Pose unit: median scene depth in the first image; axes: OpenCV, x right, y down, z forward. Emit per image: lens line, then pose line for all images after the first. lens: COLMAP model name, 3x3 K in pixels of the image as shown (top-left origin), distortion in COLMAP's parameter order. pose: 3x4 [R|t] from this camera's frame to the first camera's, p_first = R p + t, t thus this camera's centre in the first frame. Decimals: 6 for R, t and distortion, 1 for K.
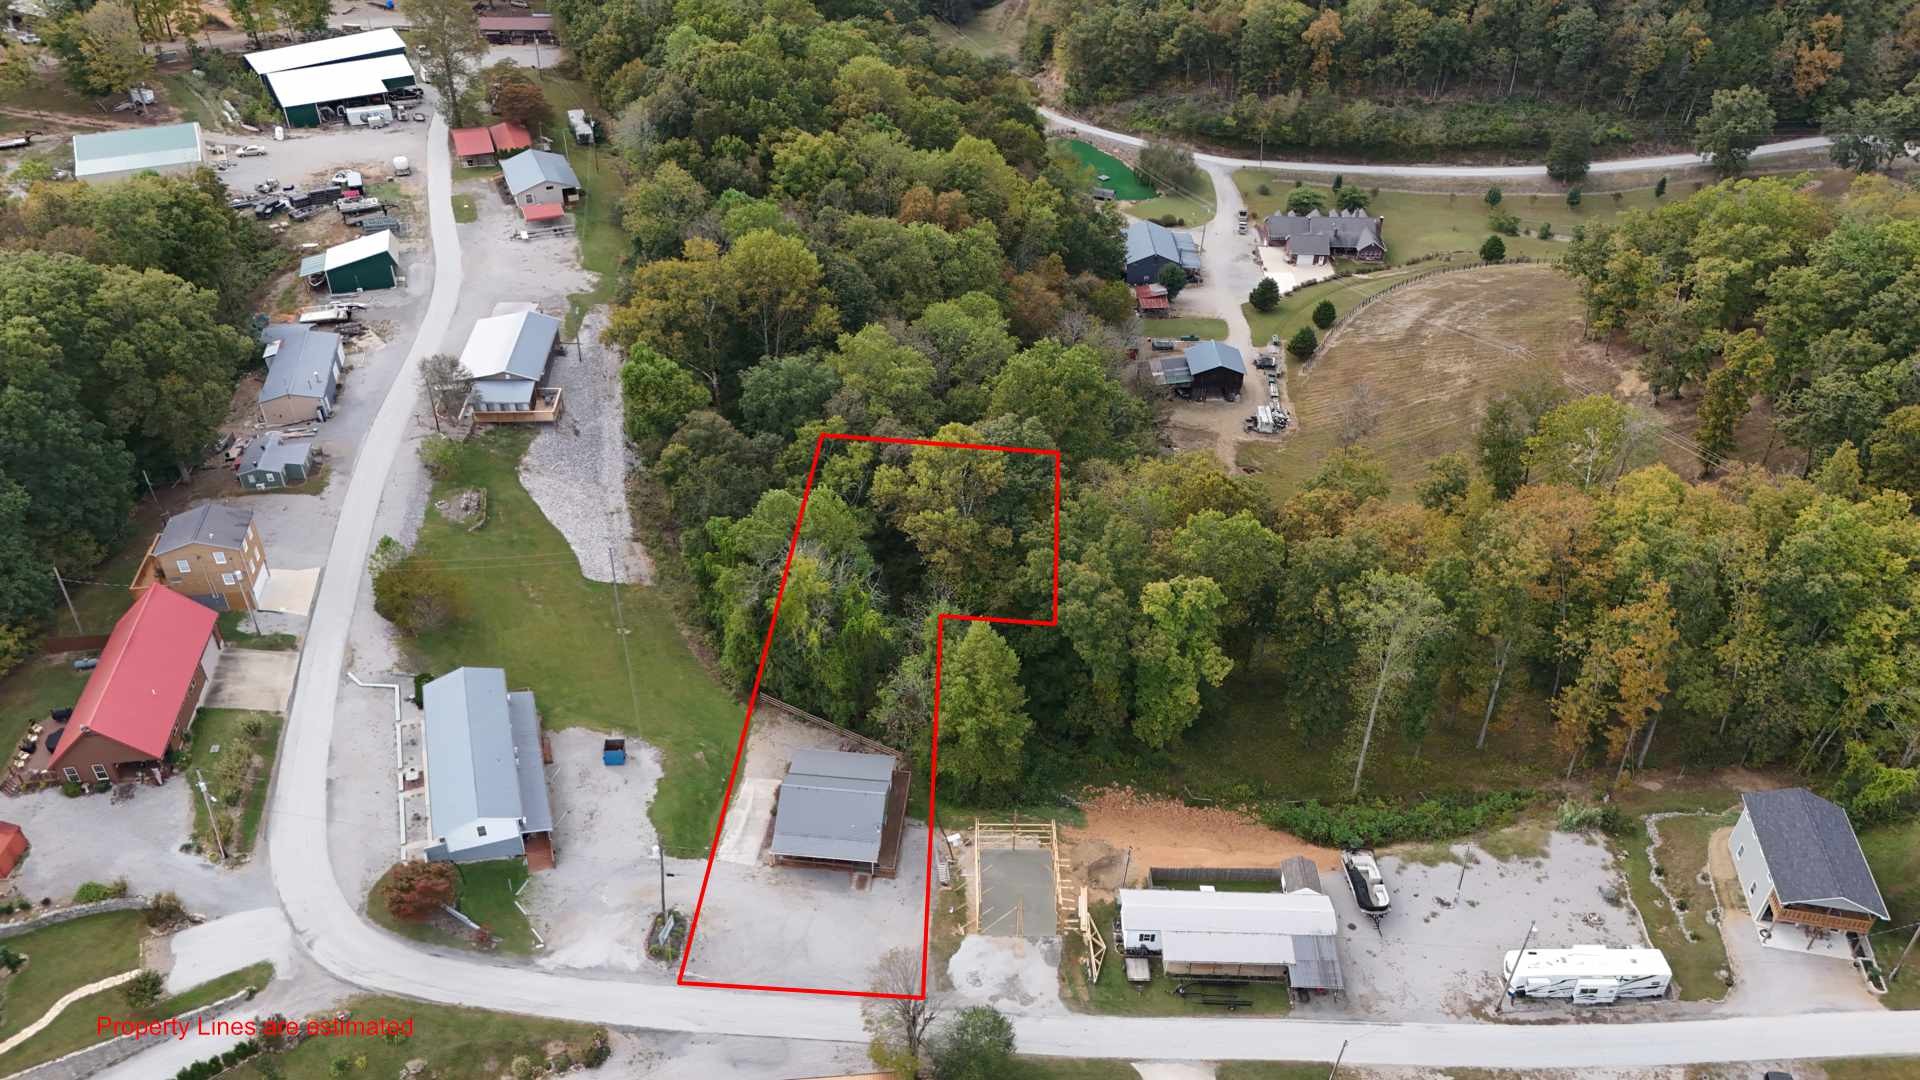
lens RADIAL K [[1420.2, 0, 950.6], [0, 1420.2, 531.6], [0, 0, 1]] dist [0.066588, -0.062437]
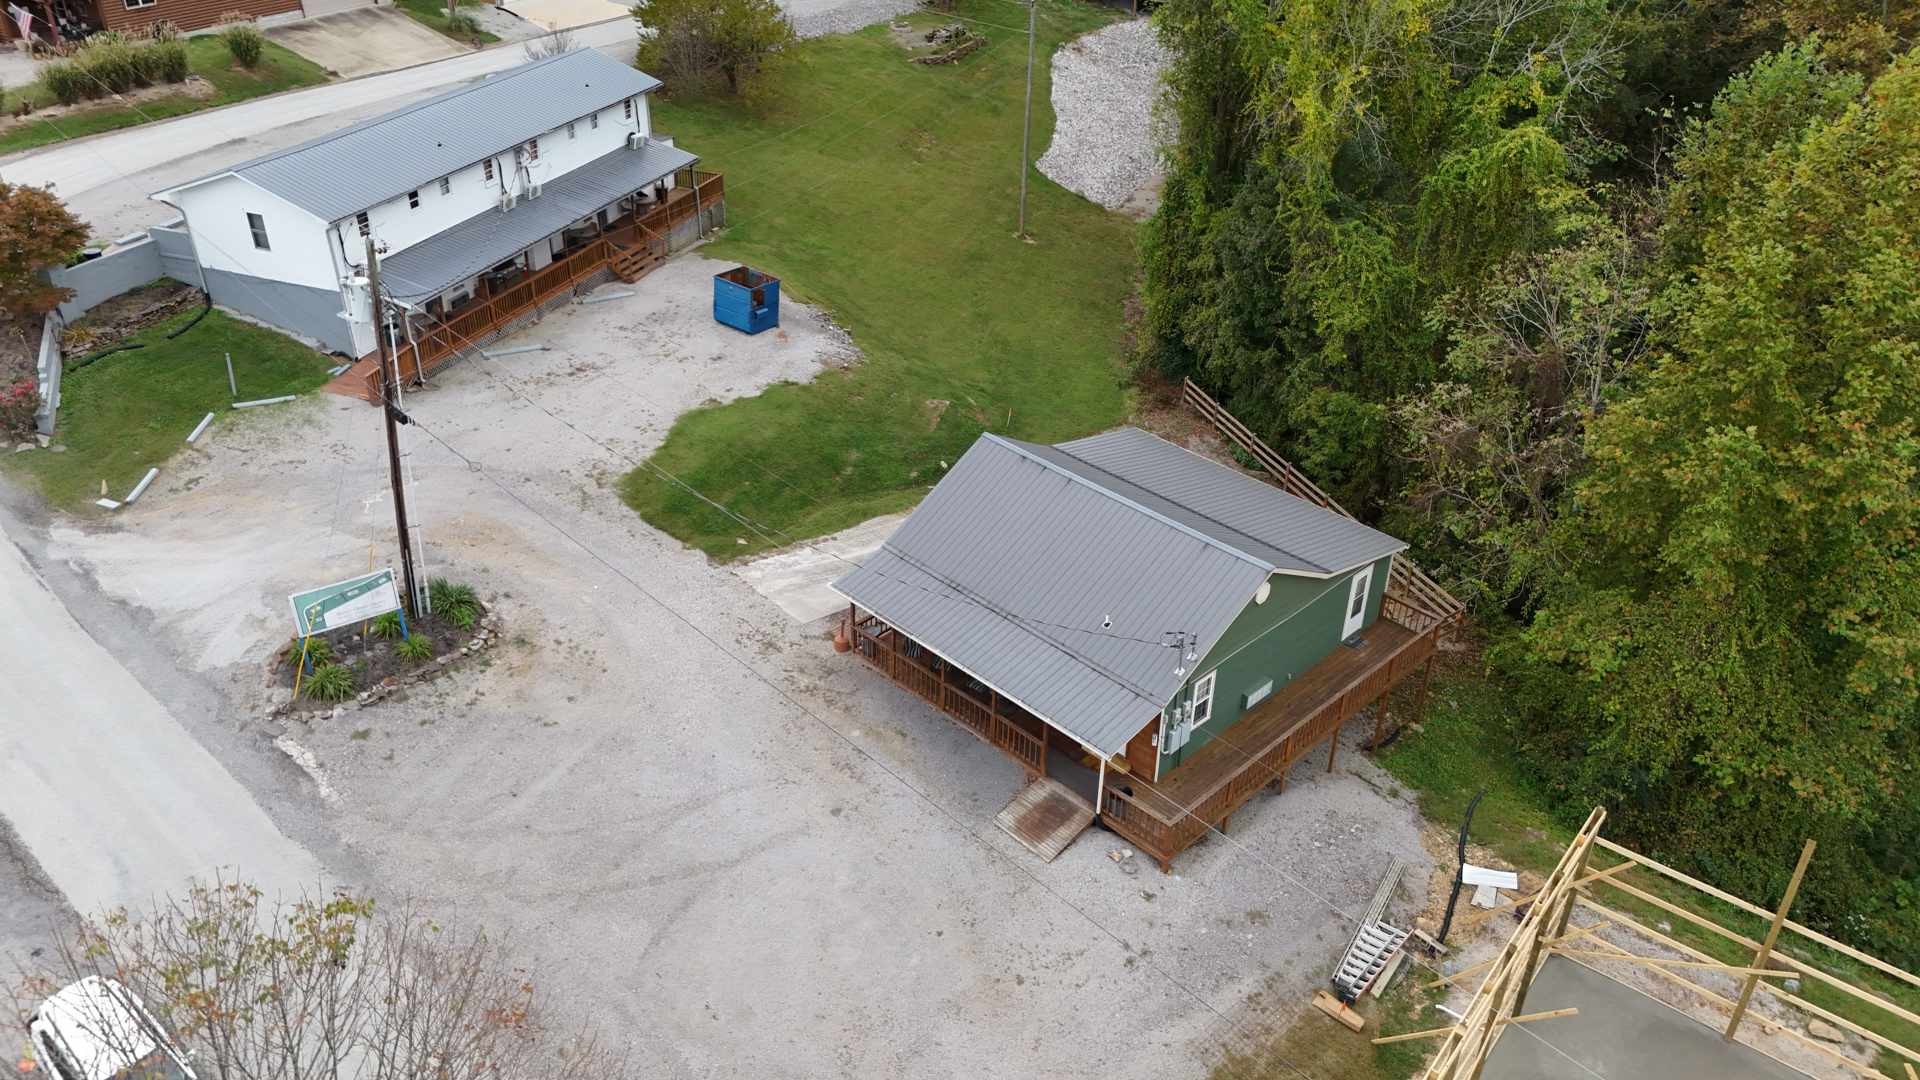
lens RADIAL K [[1420.2, 0, 950.6], [0, 1420.2, 531.6], [0, 0, 1]] dist [0.066588, -0.062437]
pose [[0.770894, 0.326609, -0.546853, 0.049197], [-0.380359, 0.924699, 0.016090, 0.197338], [0.510930, 0.195596, 0.837074, 0.753086]]
